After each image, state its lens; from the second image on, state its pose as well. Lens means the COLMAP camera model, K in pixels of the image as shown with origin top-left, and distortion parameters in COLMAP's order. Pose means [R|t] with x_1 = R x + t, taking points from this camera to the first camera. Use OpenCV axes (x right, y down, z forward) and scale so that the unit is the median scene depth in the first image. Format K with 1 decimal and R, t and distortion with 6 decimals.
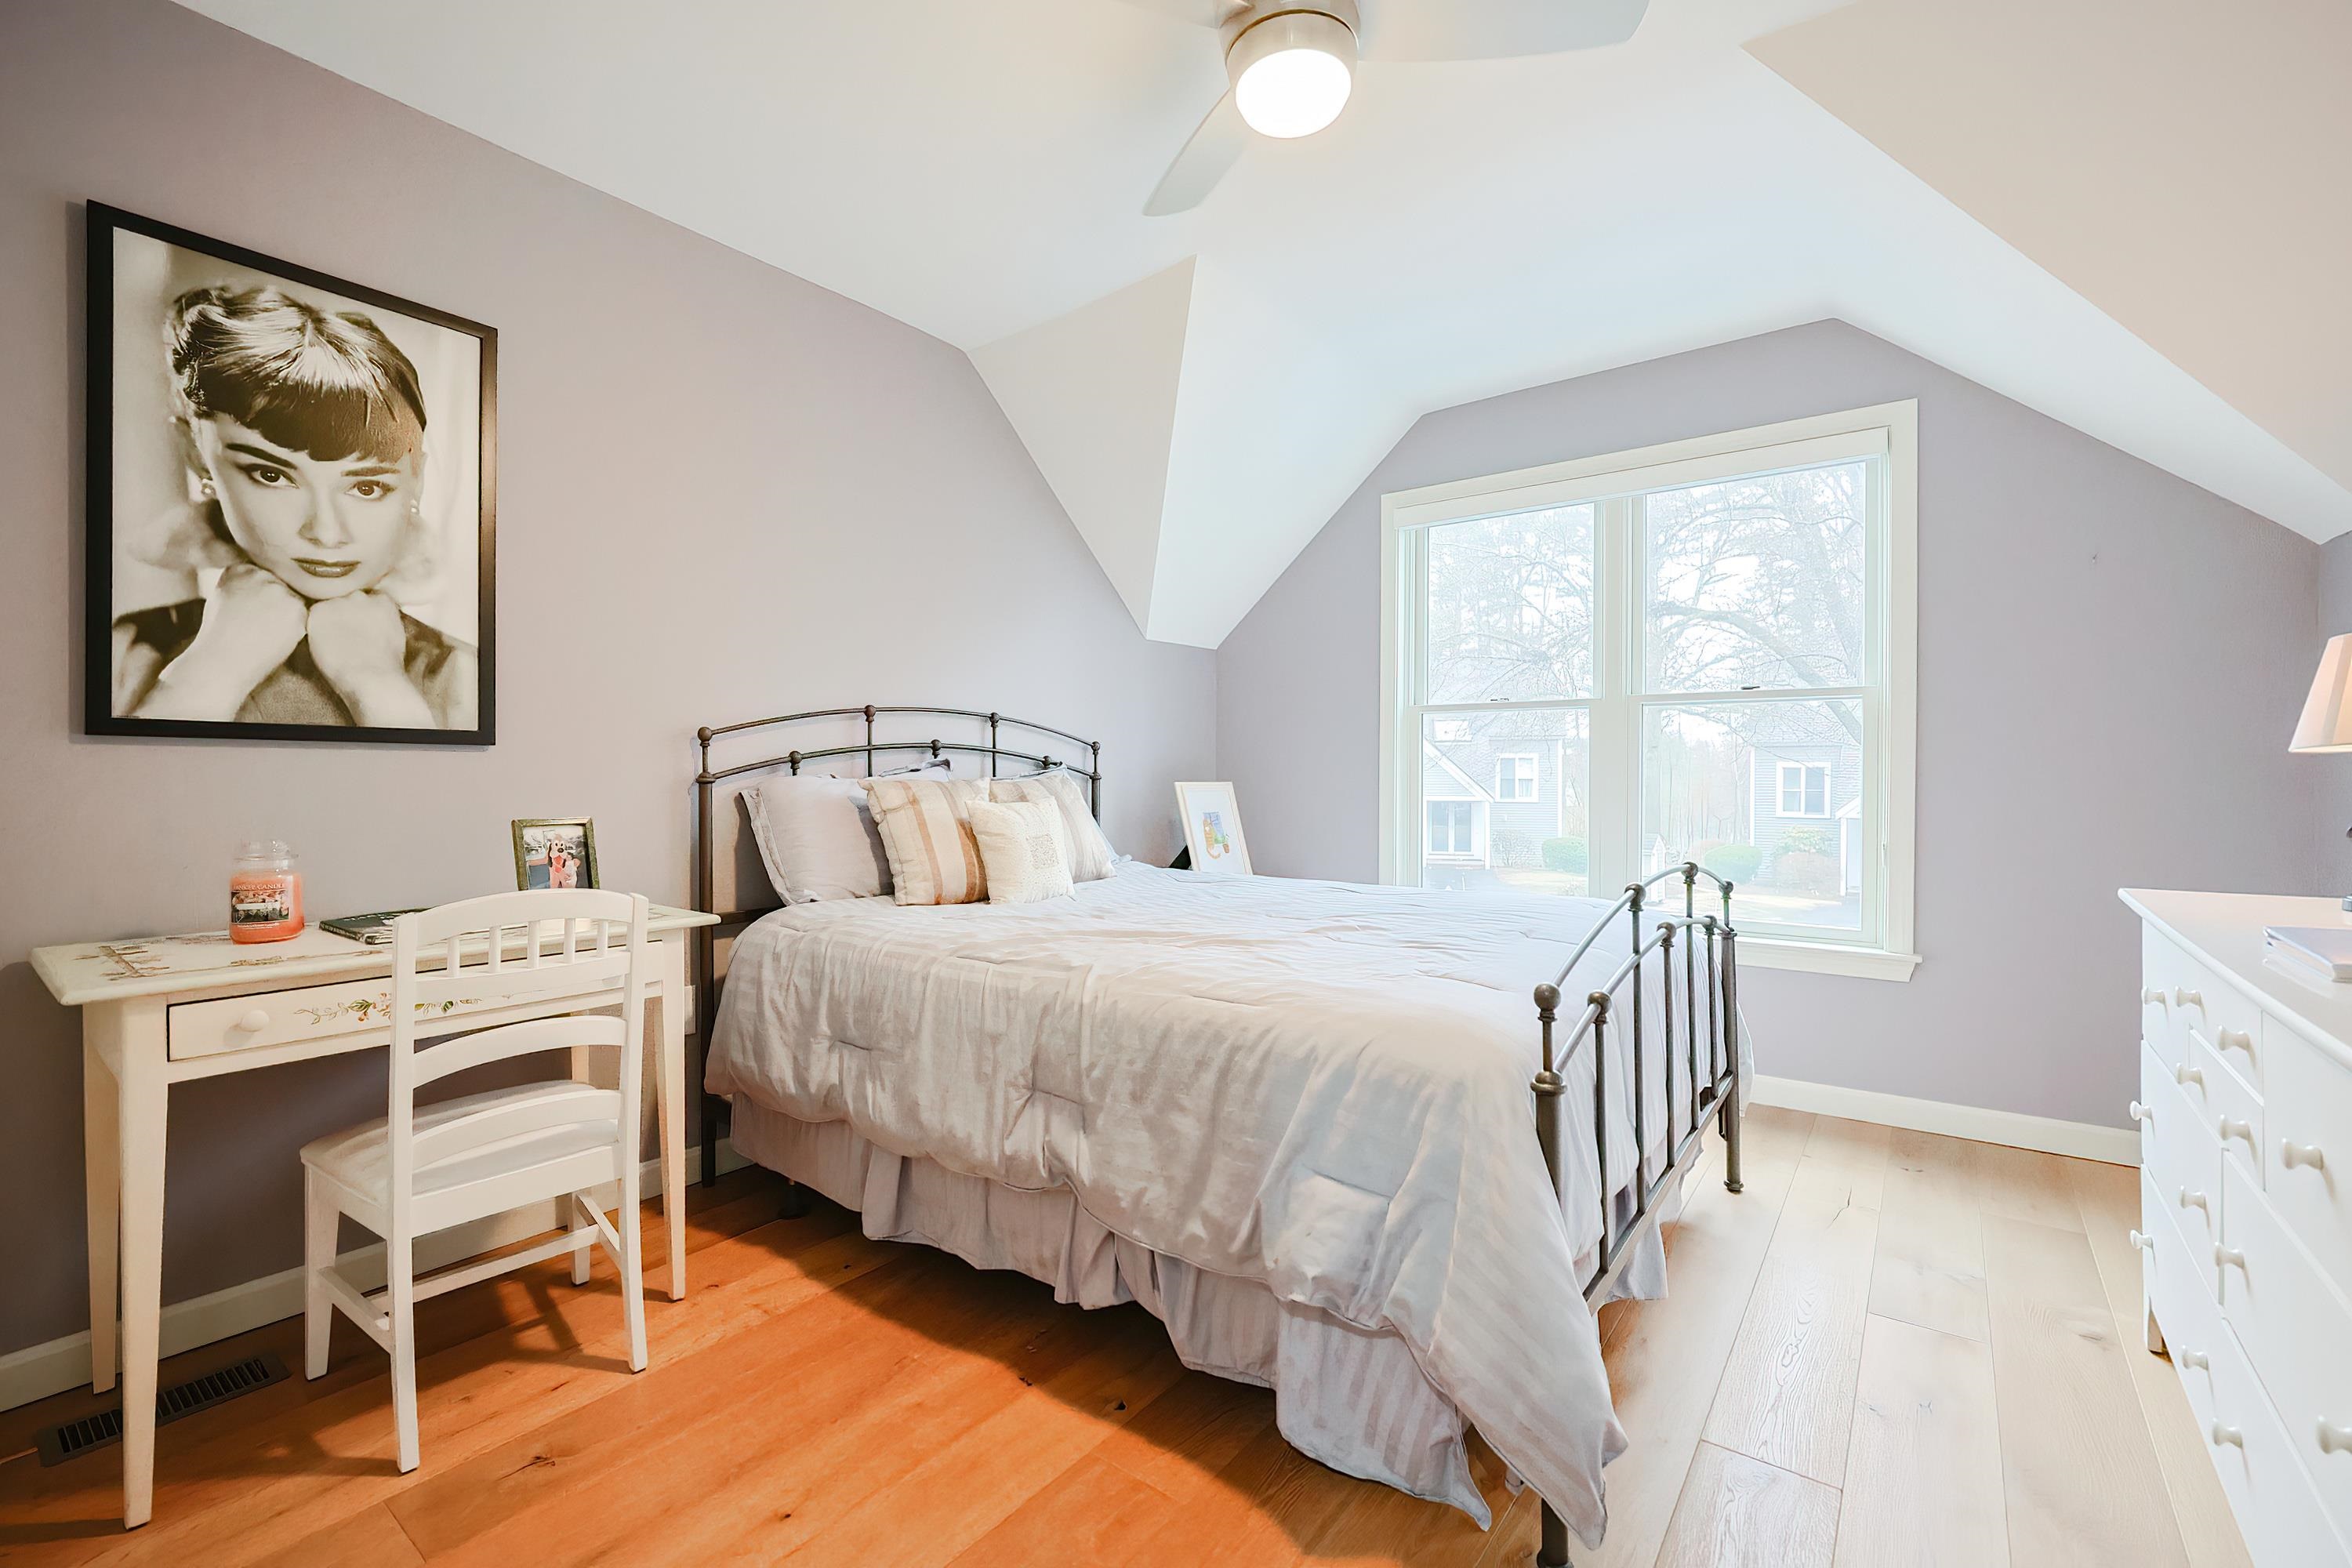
lens RADIAL K [[930.0, 0, 1180.5], [0, 930.0, 790.5], [0, 0, 1]] dist [-0.001725, -0.000236]
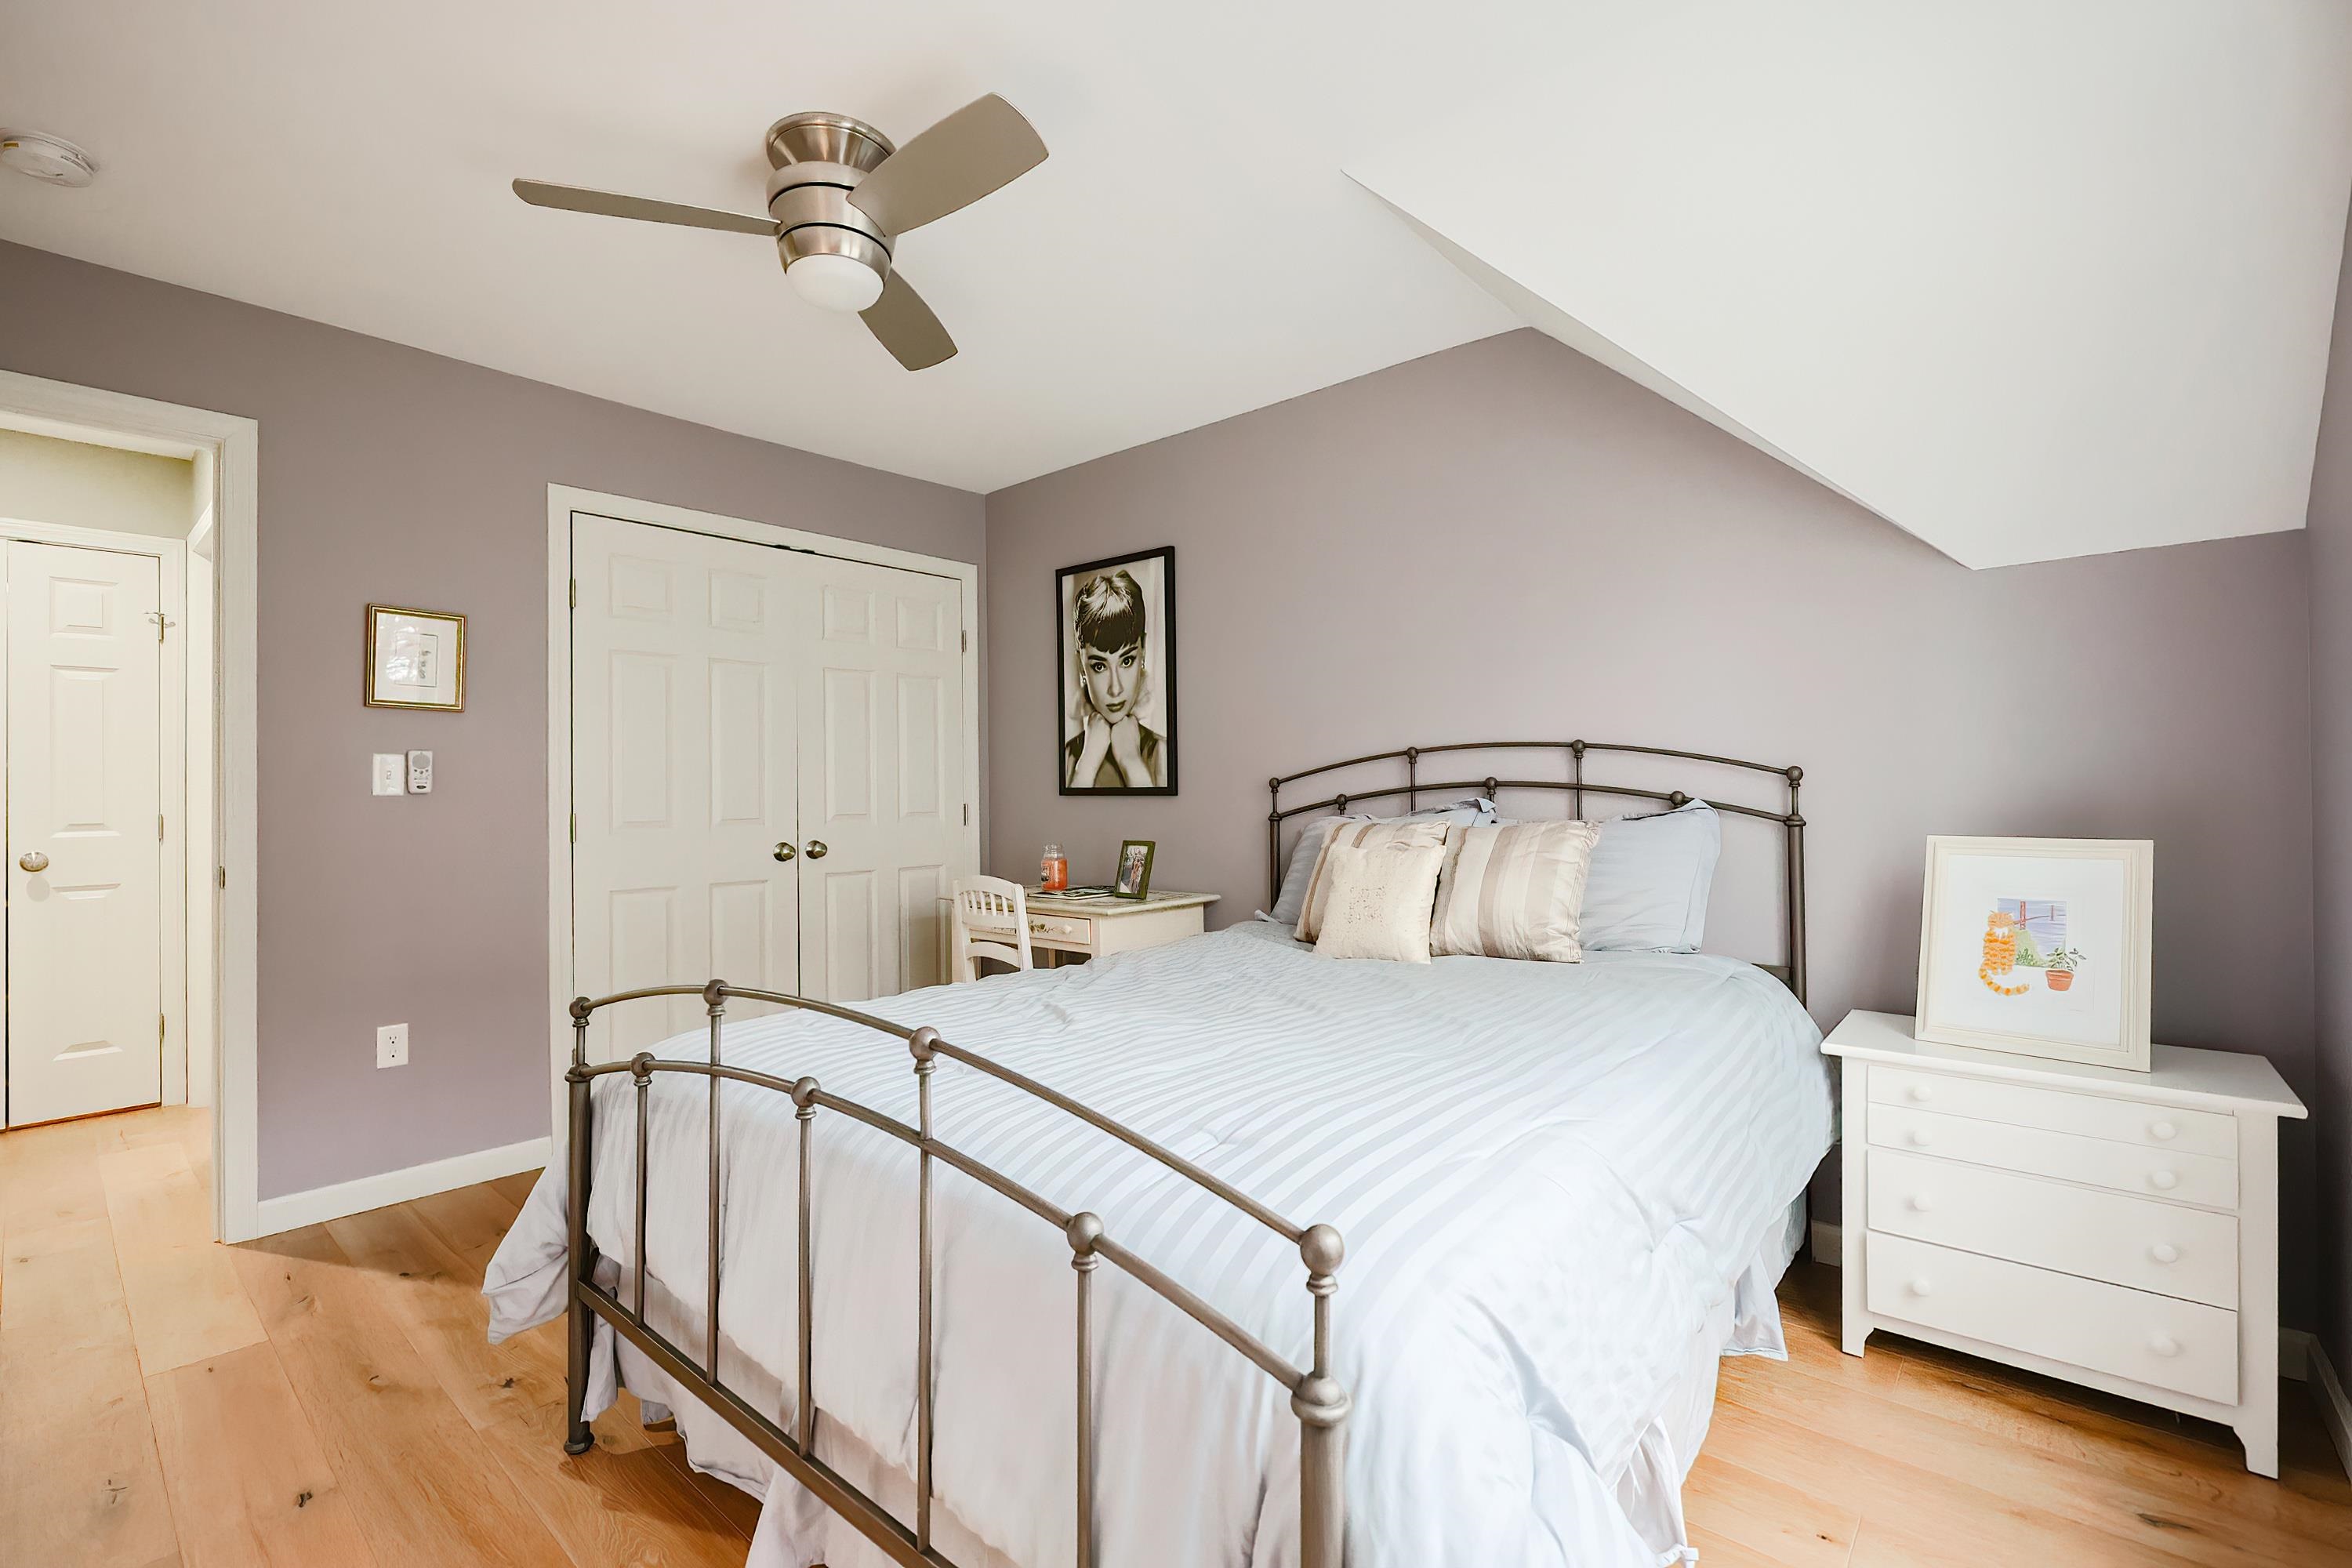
lens RADIAL K [[1006.0, 0, 1182.2], [0, 1006.0, 783.2], [0, 0, 1]] dist [-0.004273, 0.000887]
pose [[-0.013879, 0.003711, -0.999897, 1.164550], [0.001969, 0.999991, 0.003684, -0.084541], [0.999902, -0.001918, -0.013886, 1.137876]]
